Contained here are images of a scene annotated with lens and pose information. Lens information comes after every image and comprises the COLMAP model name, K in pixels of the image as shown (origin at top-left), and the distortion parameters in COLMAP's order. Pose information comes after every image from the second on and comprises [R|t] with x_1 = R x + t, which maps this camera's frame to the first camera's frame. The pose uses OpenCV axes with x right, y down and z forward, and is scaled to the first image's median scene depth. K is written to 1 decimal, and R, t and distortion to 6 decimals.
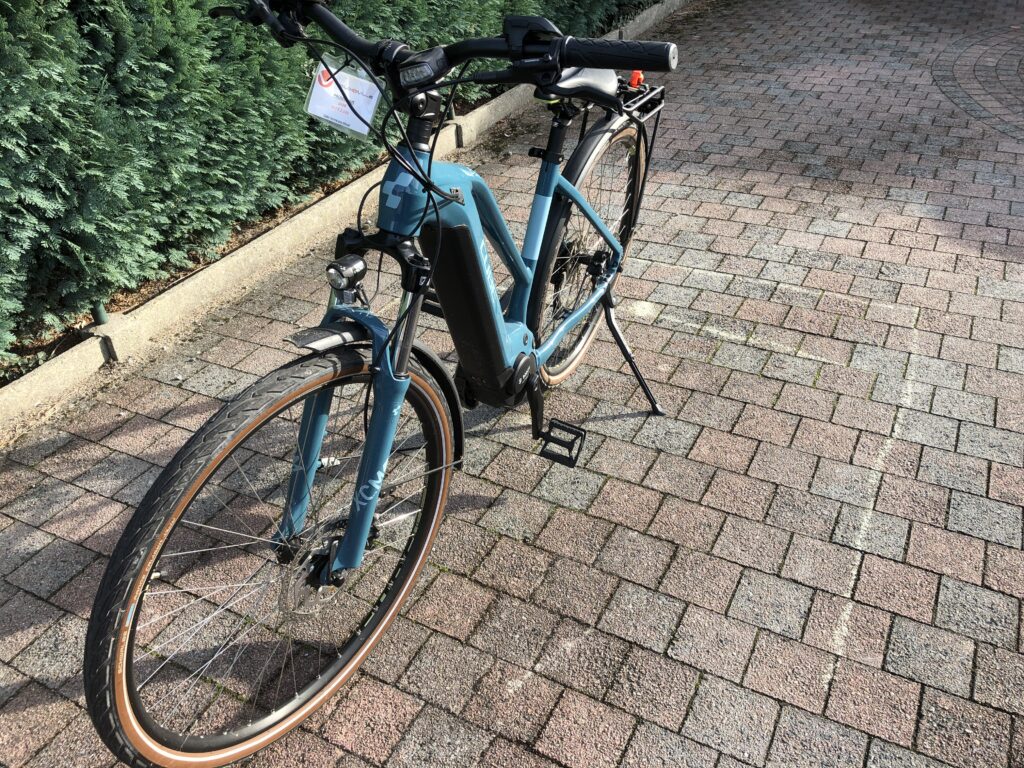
lens RADIAL K [[816.7, 0, 512.0], [0, 816.7, 384.0], [0, 0, 1]] dist [0.016771, -0.008721]
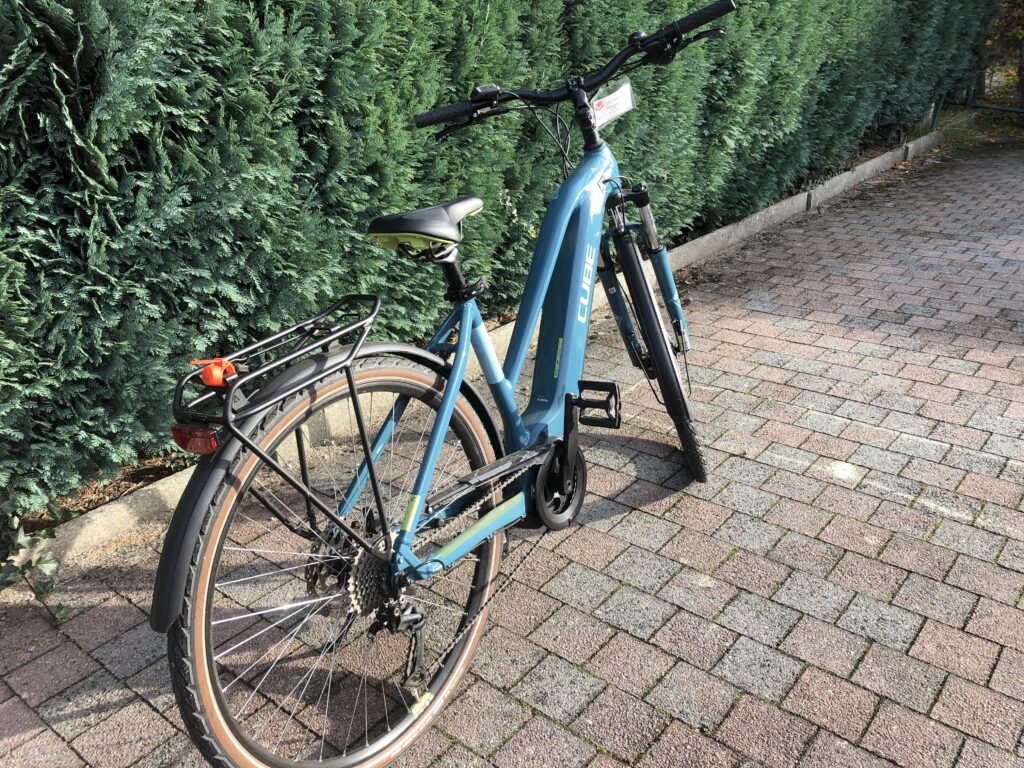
lens RADIAL K [[816.7, 0, 512.0], [0, 816.7, 384.0], [0, 0, 1]] dist [0.016771, -0.008721]
pose [[0.979609, 0.084970, -0.182063, -0.044045], [-0.117863, 0.976901, -0.178250, 0.019297], [0.162712, 0.196074, 0.966995, 0.094026]]
